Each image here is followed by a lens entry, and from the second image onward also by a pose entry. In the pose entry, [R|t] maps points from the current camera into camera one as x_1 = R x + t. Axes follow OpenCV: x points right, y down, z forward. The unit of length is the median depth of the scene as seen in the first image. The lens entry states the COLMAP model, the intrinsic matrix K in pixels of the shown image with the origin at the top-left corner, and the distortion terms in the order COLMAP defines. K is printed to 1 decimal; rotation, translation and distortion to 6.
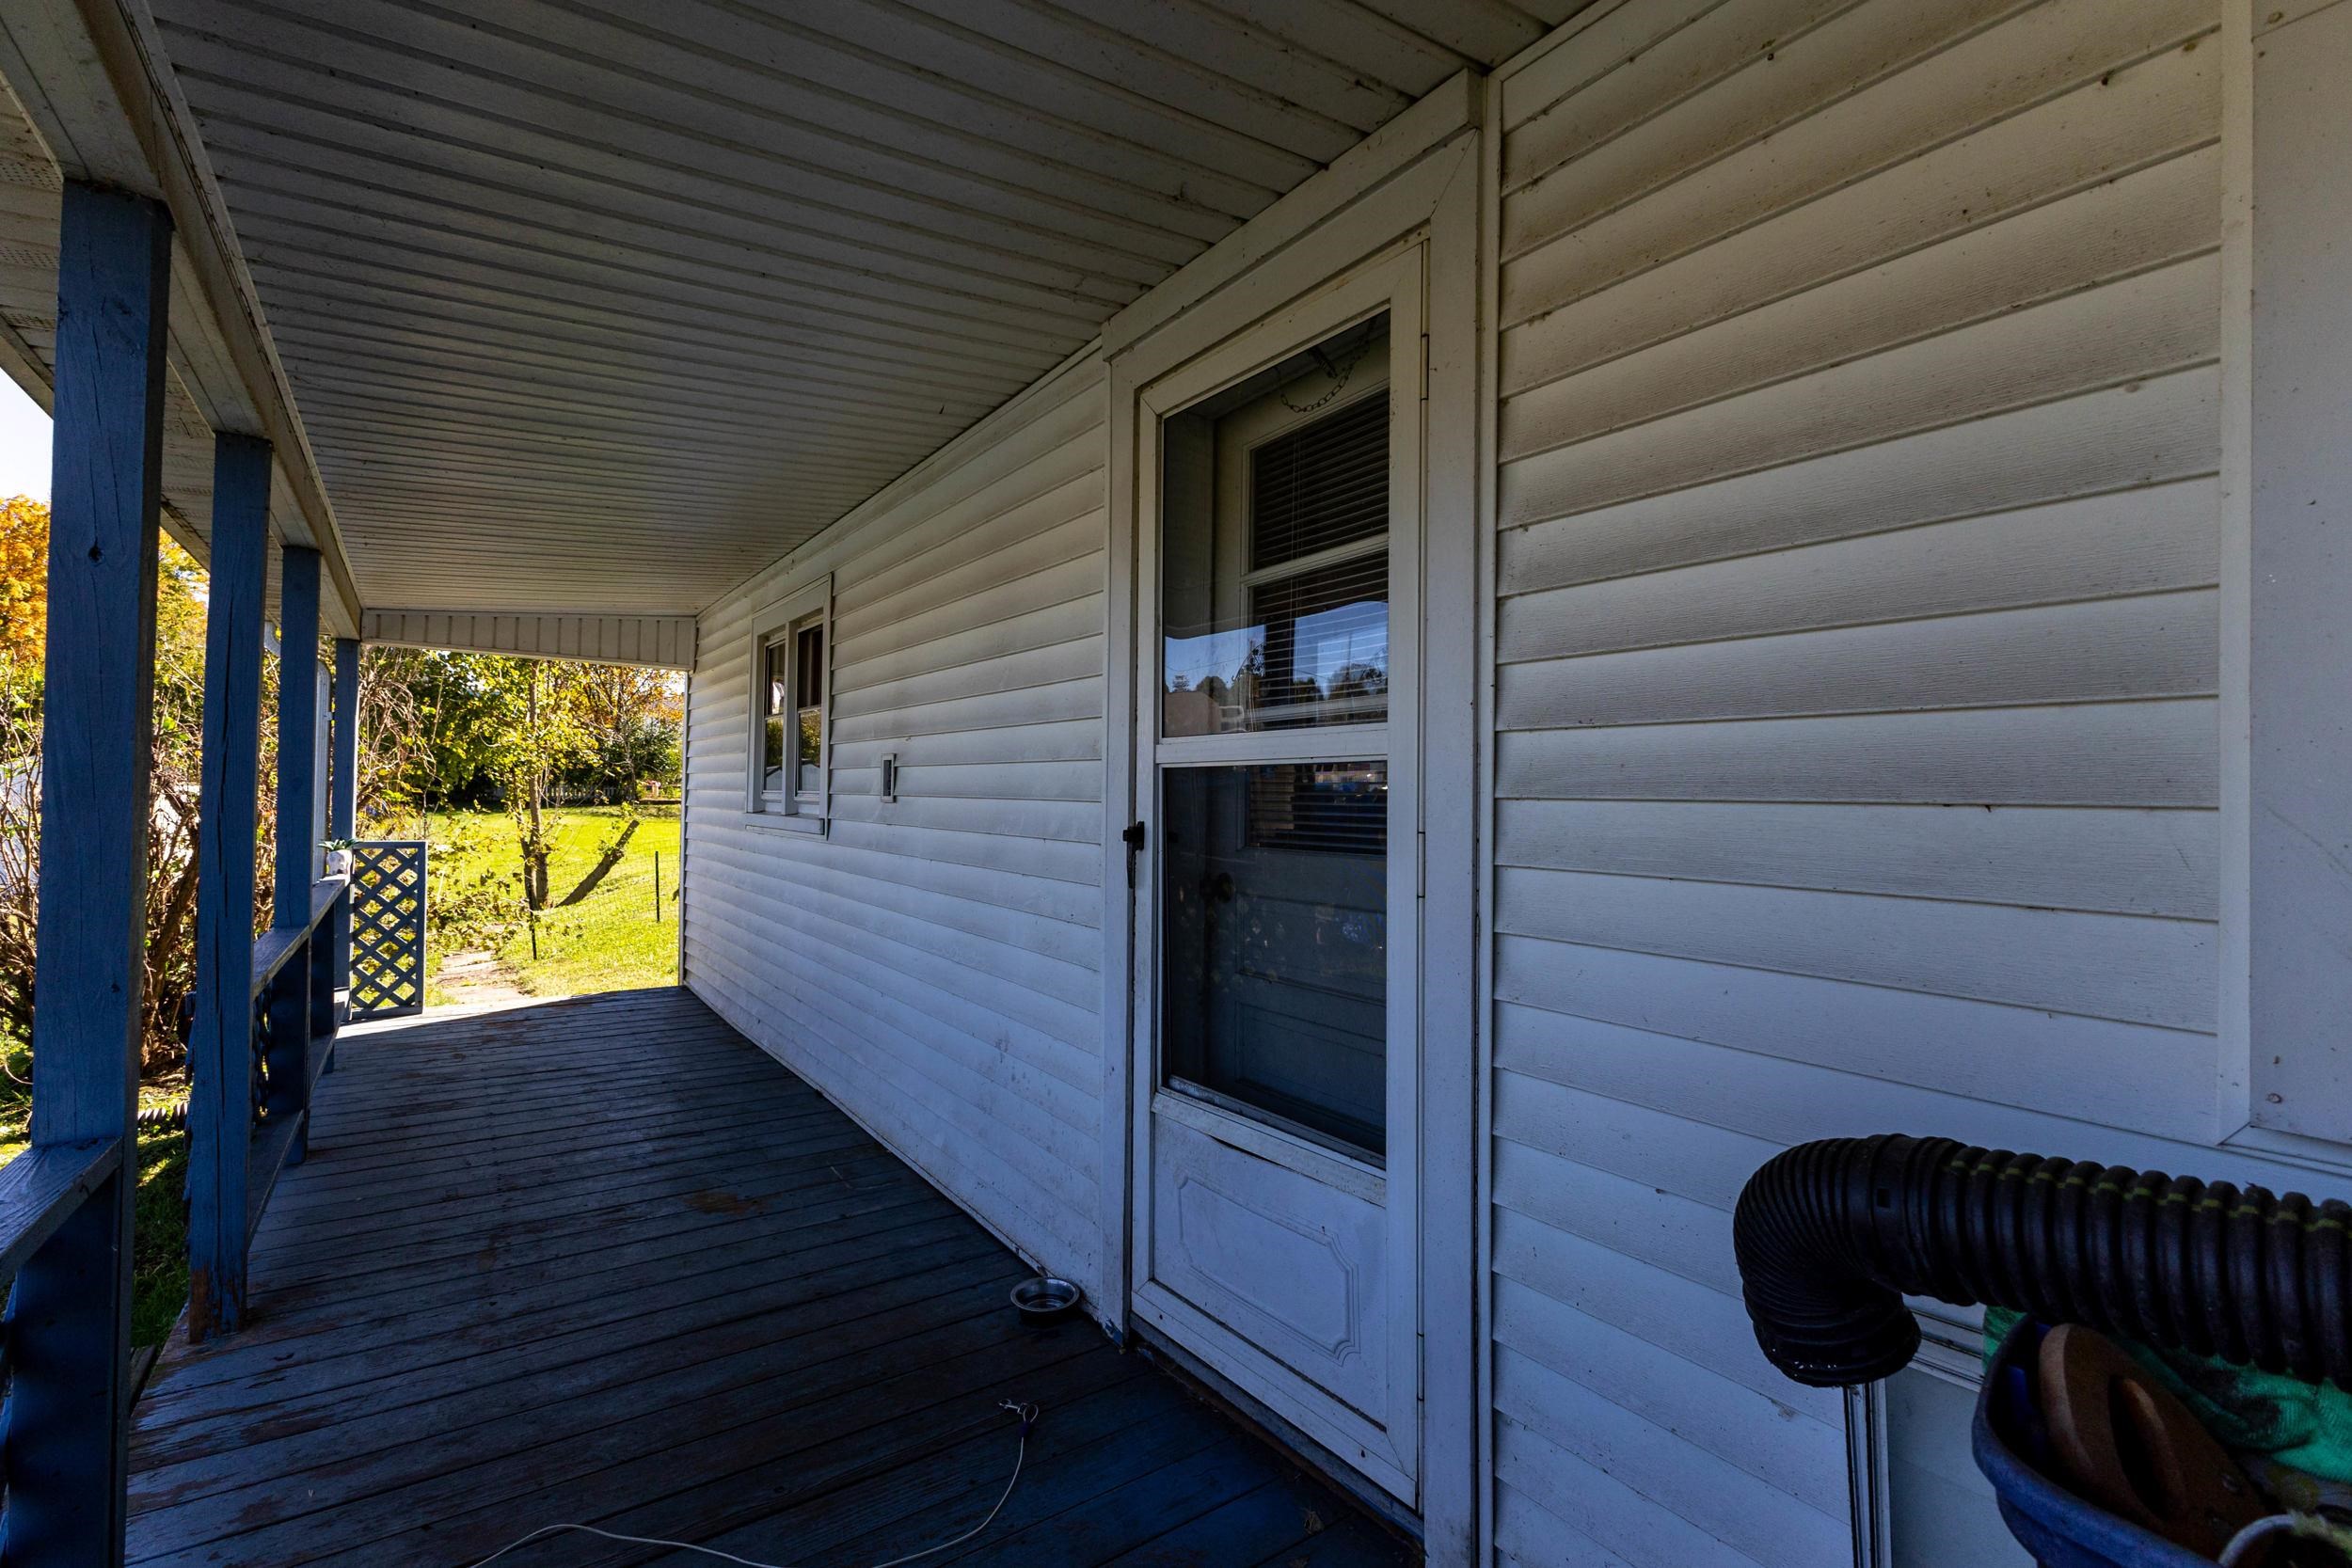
lens RADIAL K [[1057.7, 0, 1176.0], [0, 1057.7, 784.0], [0, 0, 1]] dist [-0.000978, -0.000144]
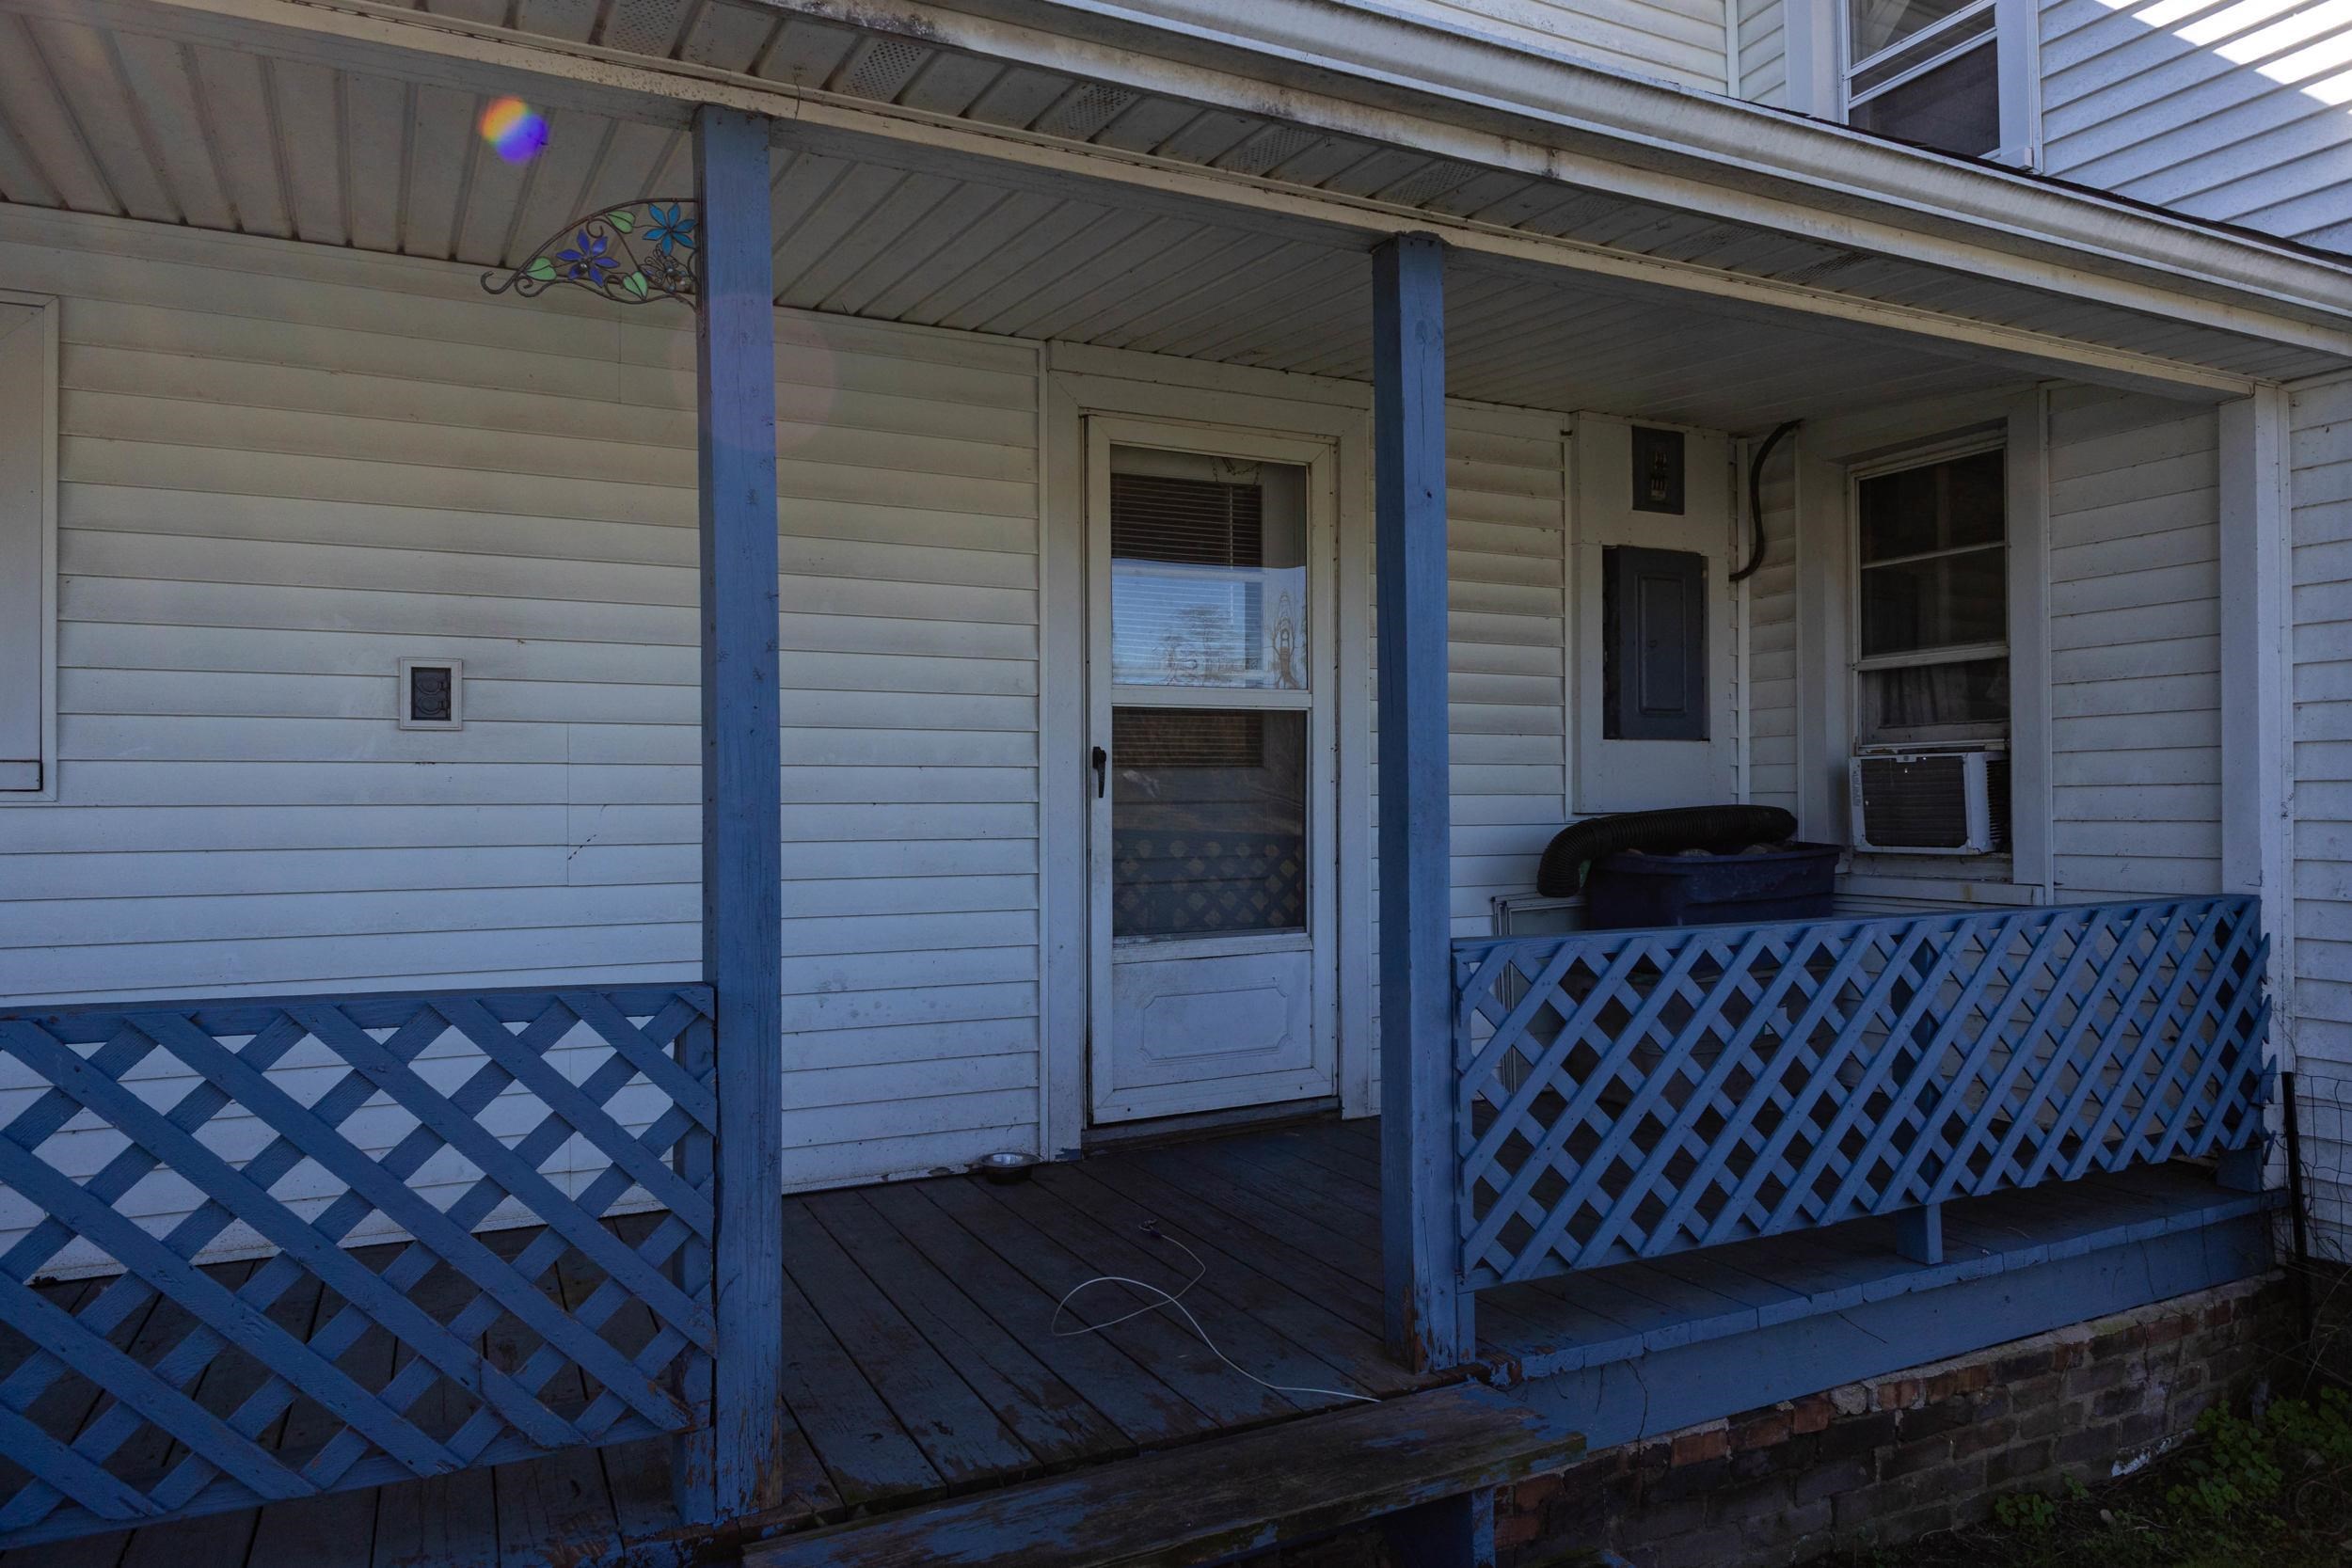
lens RADIAL K [[1506.9, 0, 1176.0], [0, 1506.9, 784.0], [0, 0, 1]] dist [0.000765, 0.000127]
pose [[0.149671, -0.001895, 0.988734, -1.863755], [-0.005863, 0.999979, 0.002805, 0.074271], [-0.988719, -0.006217, 0.149656, 0.628088]]
